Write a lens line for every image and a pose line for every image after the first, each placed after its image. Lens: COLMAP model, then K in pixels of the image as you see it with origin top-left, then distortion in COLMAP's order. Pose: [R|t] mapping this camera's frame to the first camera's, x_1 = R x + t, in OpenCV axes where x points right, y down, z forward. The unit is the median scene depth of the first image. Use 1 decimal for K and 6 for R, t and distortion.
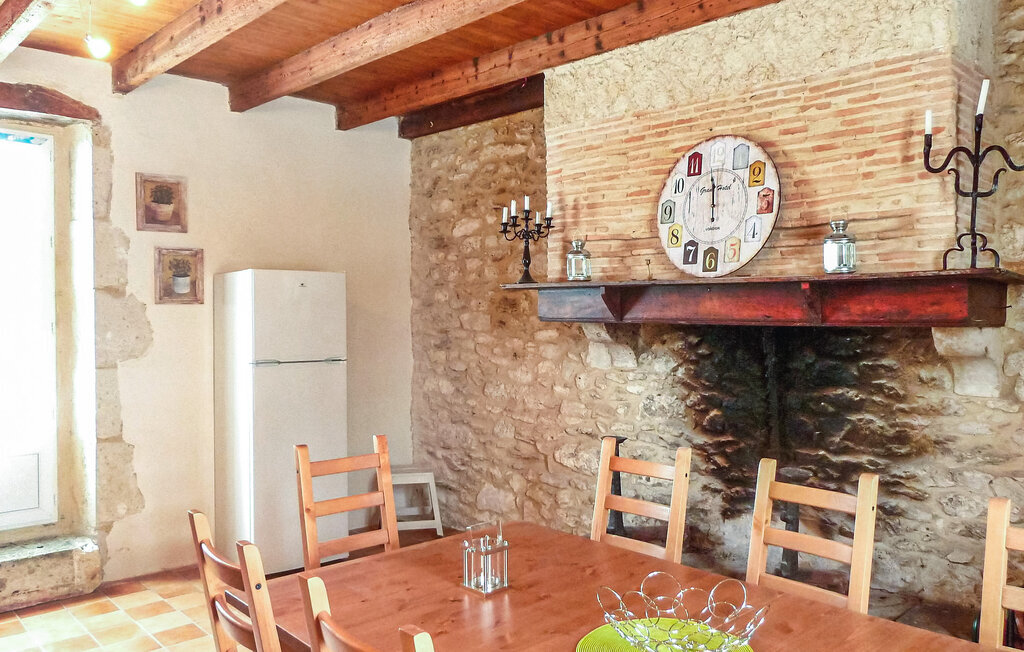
lens RADIAL K [[809.9, 0, 513.7], [0, 809.9, 319.9], [0, 0, 1]] dist [-0.032458, 0.000988]
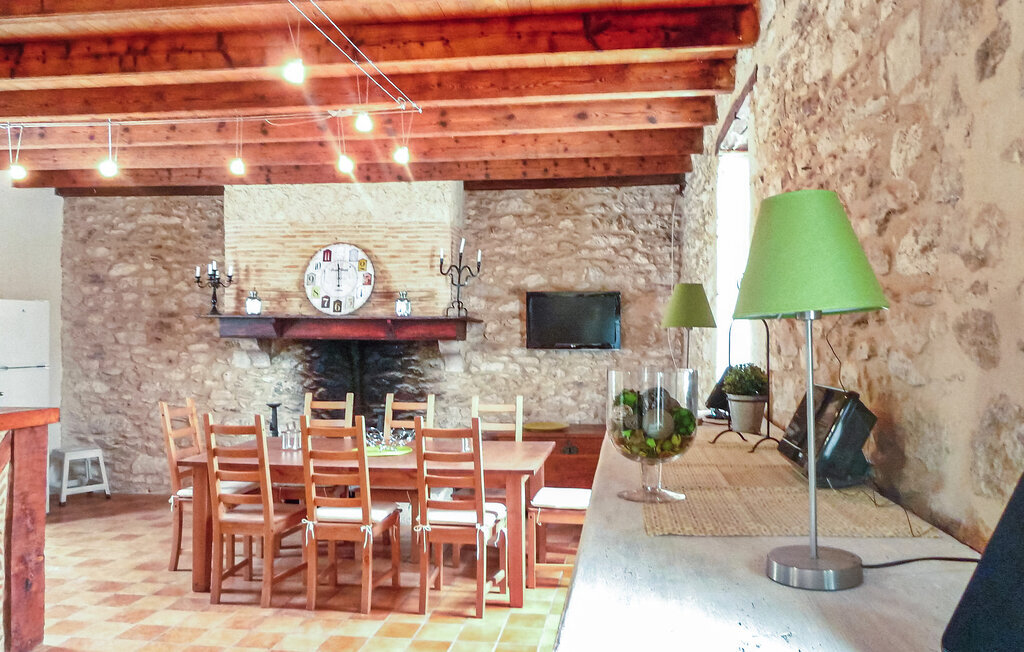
lens RADIAL K [[809.9, 0, 513.7], [0, 809.9, 319.9], [0, 0, 1]] dist [-0.032458, 0.000988]
pose [[0.792181, 0.016364, 0.610067, -0.502000], [-0.001065, 0.999676, -0.025432, 0.006605], [-0.610286, 0.019497, 0.791941, -0.664450]]
